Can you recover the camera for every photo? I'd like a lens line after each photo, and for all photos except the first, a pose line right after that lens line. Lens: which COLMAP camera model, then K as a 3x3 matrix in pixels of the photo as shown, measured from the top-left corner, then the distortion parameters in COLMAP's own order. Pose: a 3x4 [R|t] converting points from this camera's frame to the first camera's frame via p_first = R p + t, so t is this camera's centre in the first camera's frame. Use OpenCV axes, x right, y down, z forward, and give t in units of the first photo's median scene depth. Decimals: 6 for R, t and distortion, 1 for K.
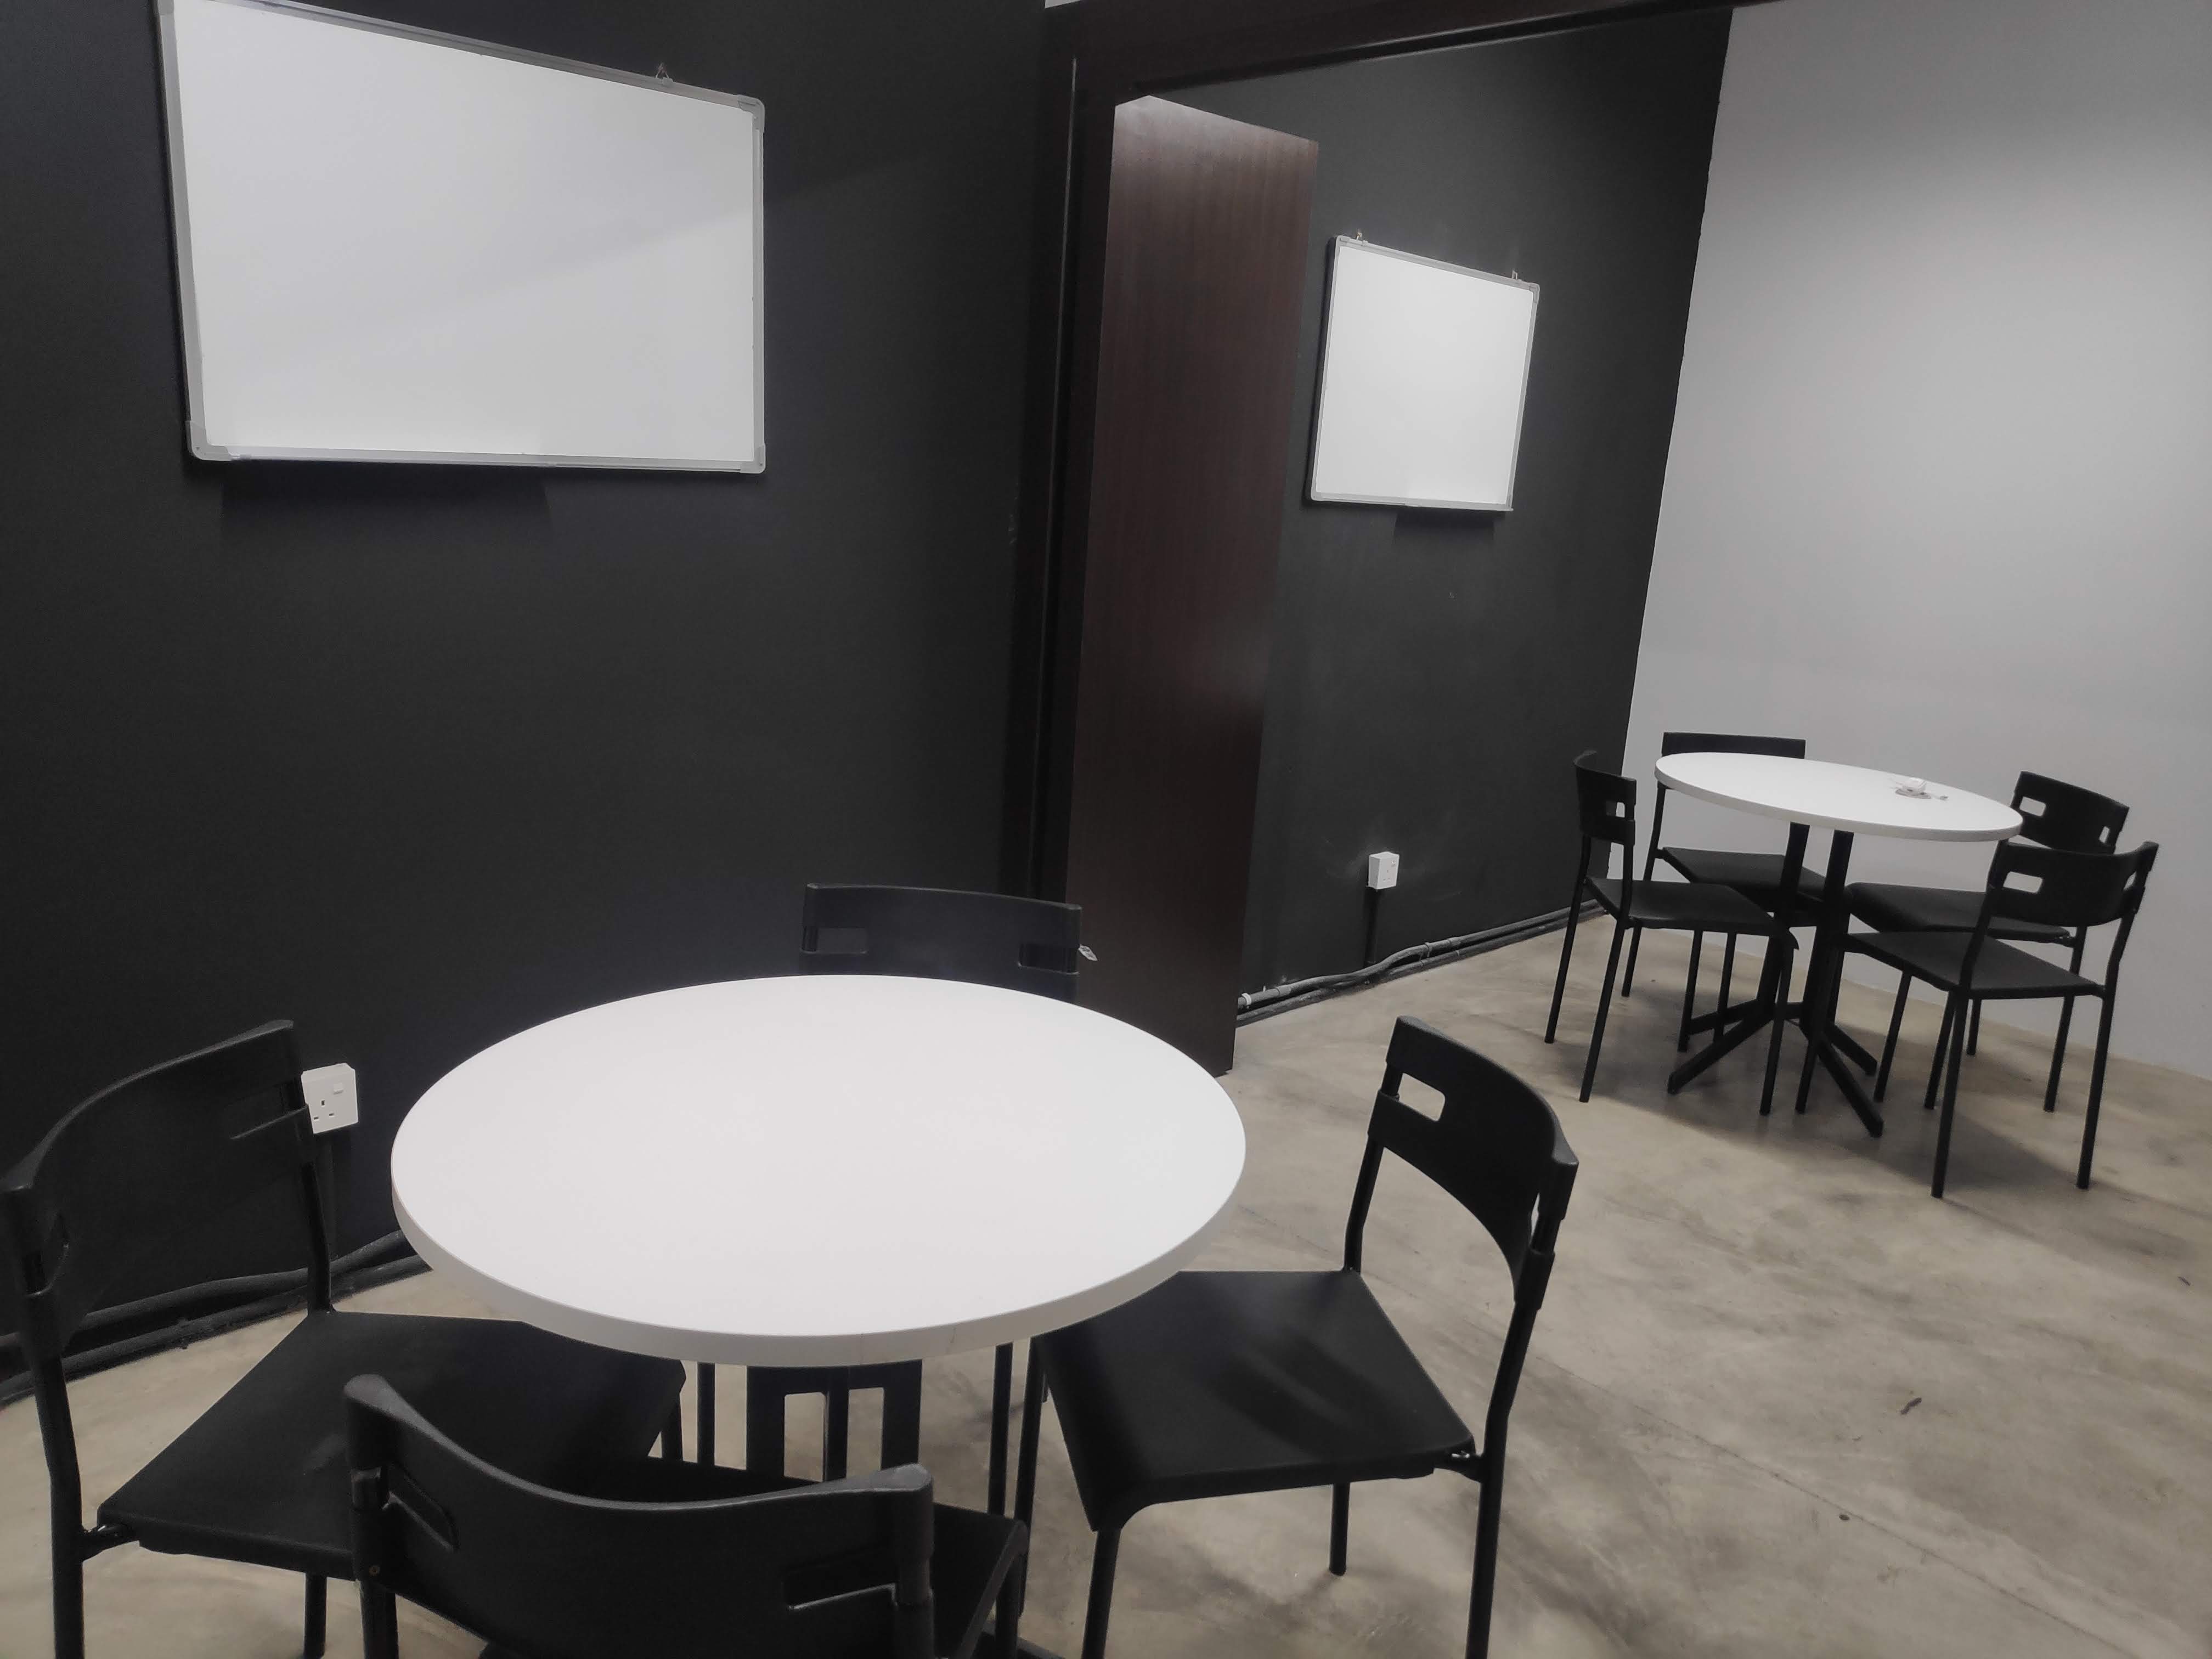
lens RADIAL K [[1562.6, 0, 1106.0], [0, 1562.6, 829.5], [0, 0, 1]] dist [-0.009903, 0.002087]
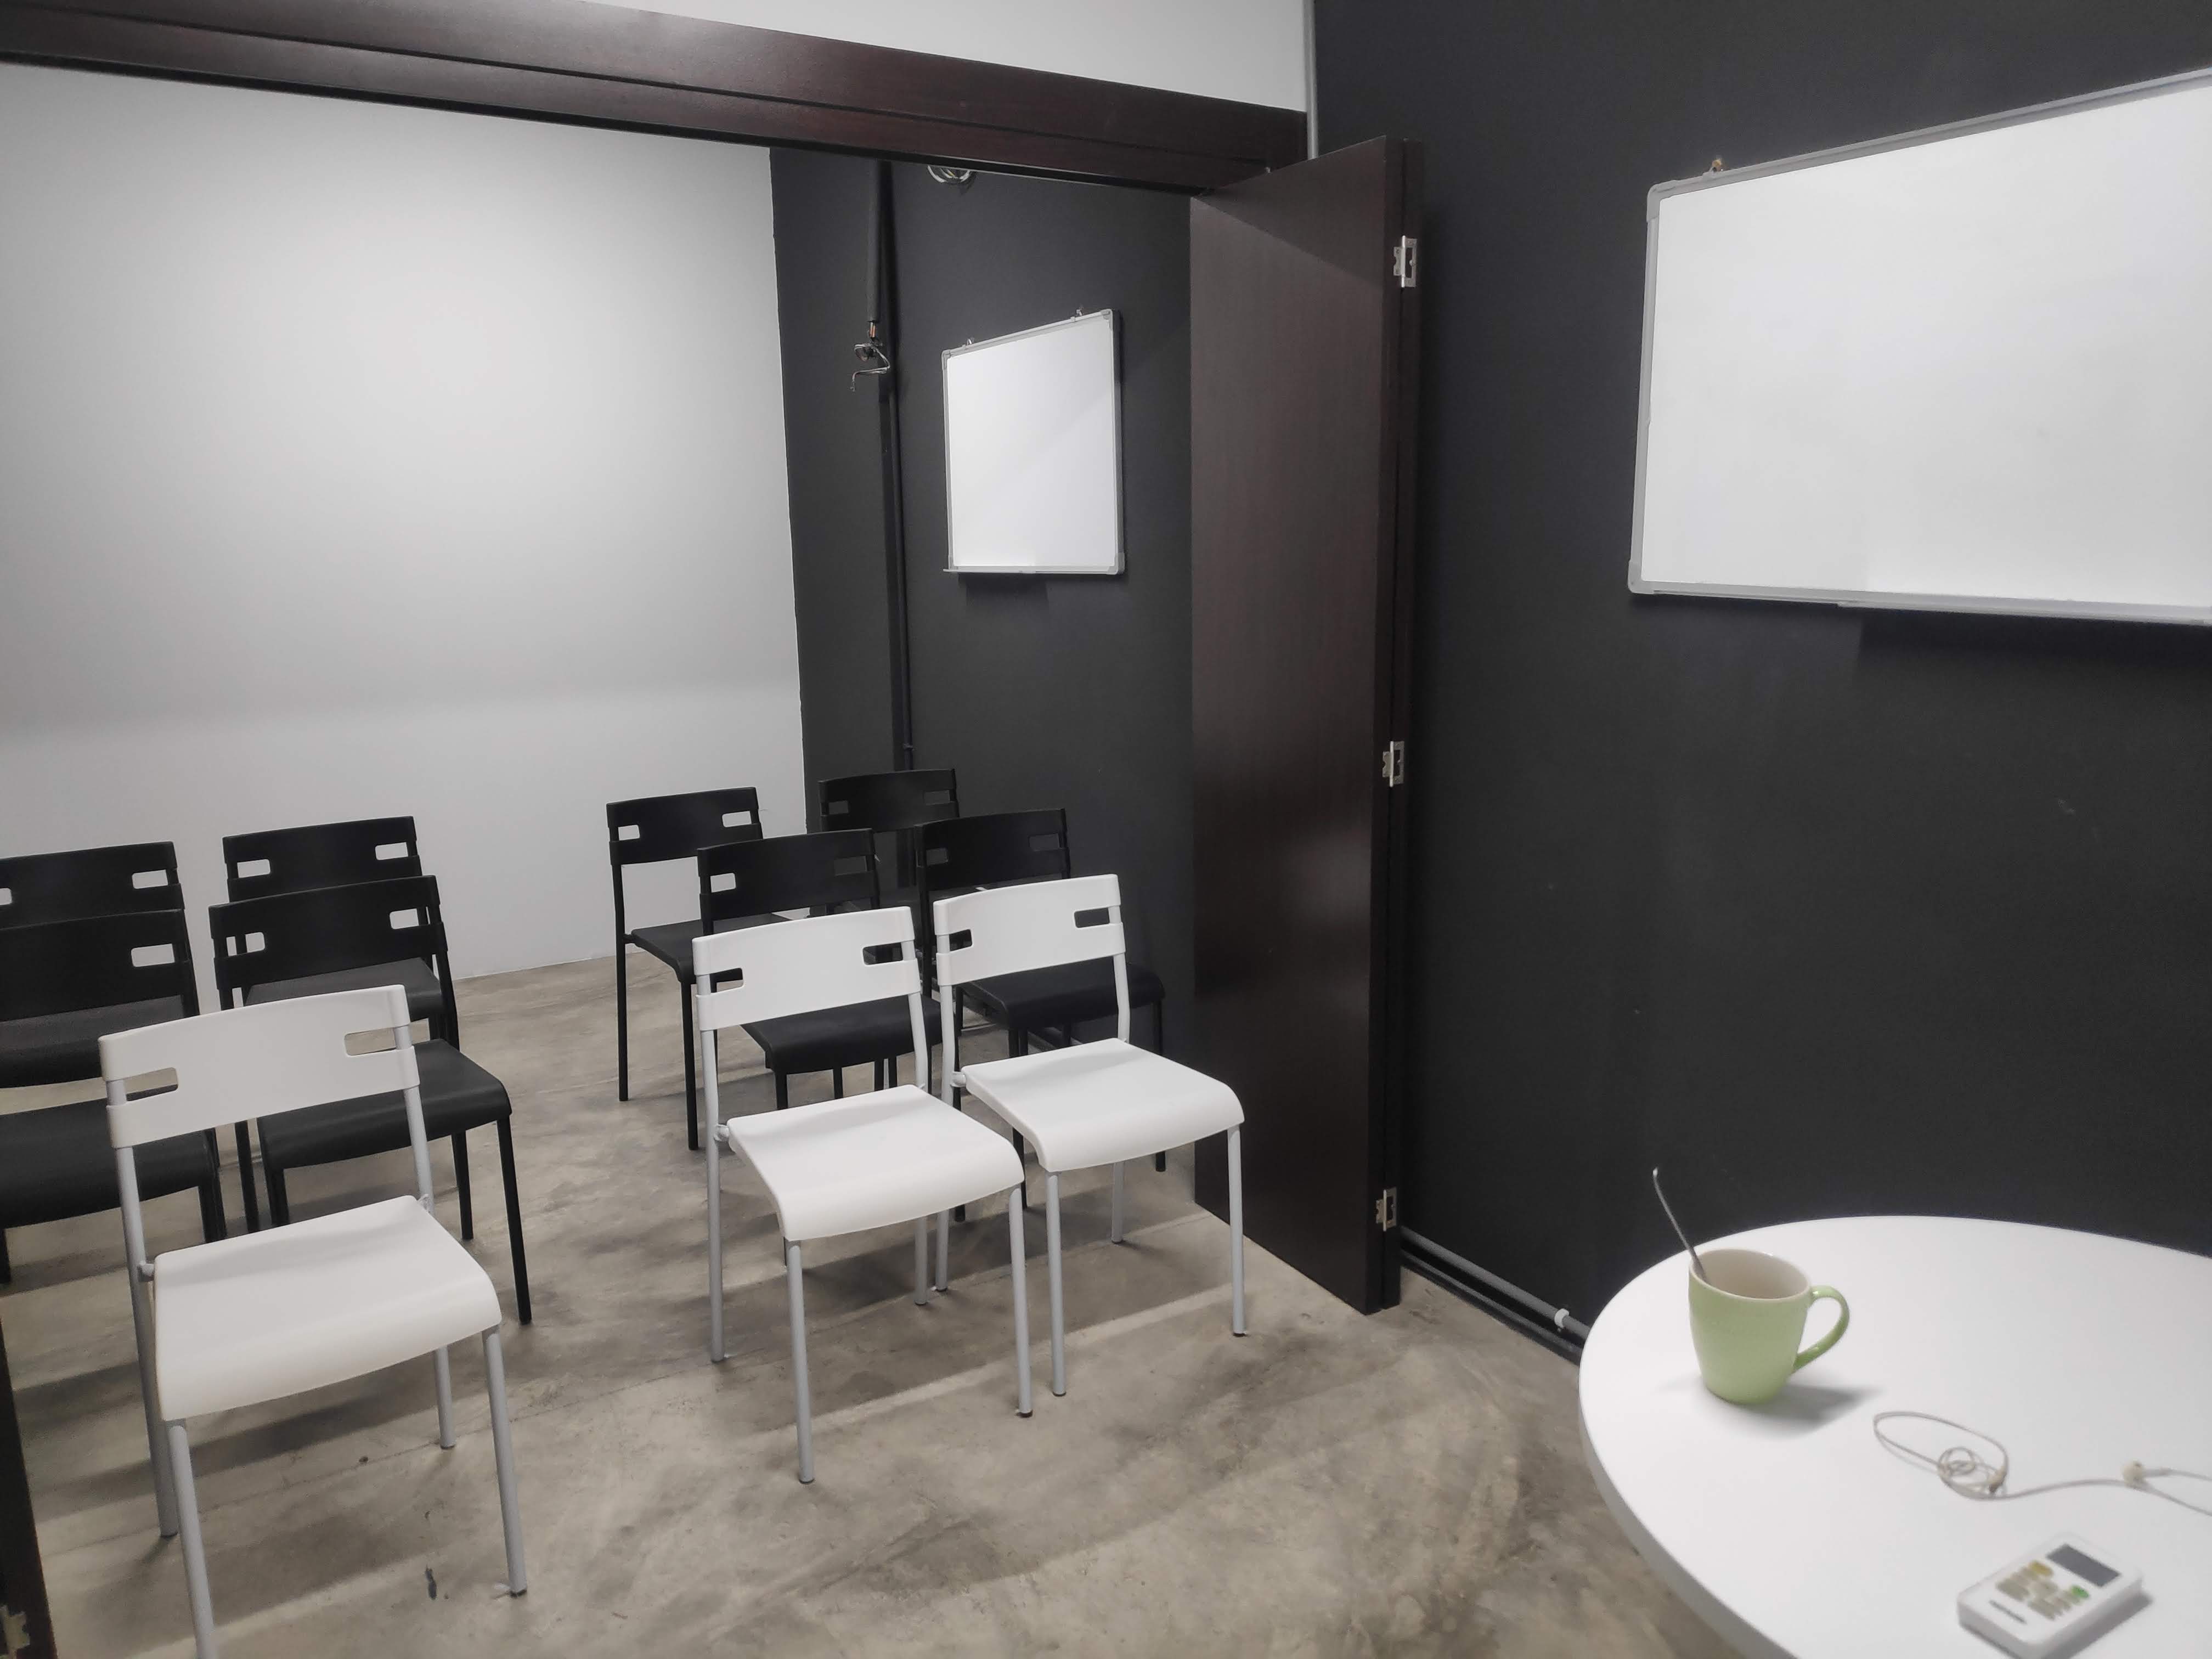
lens RADIAL K [[1562.6, 0, 1106.0], [0, 1562.6, 829.5], [0, 0, 1]] dist [-0.009903, 0.002087]
pose [[-0.209784, 0.114422, -0.971030, 1.175436], [-0.238411, 0.957166, 0.164295, -0.245614], [0.948236, 0.265970, -0.173518, 1.336005]]
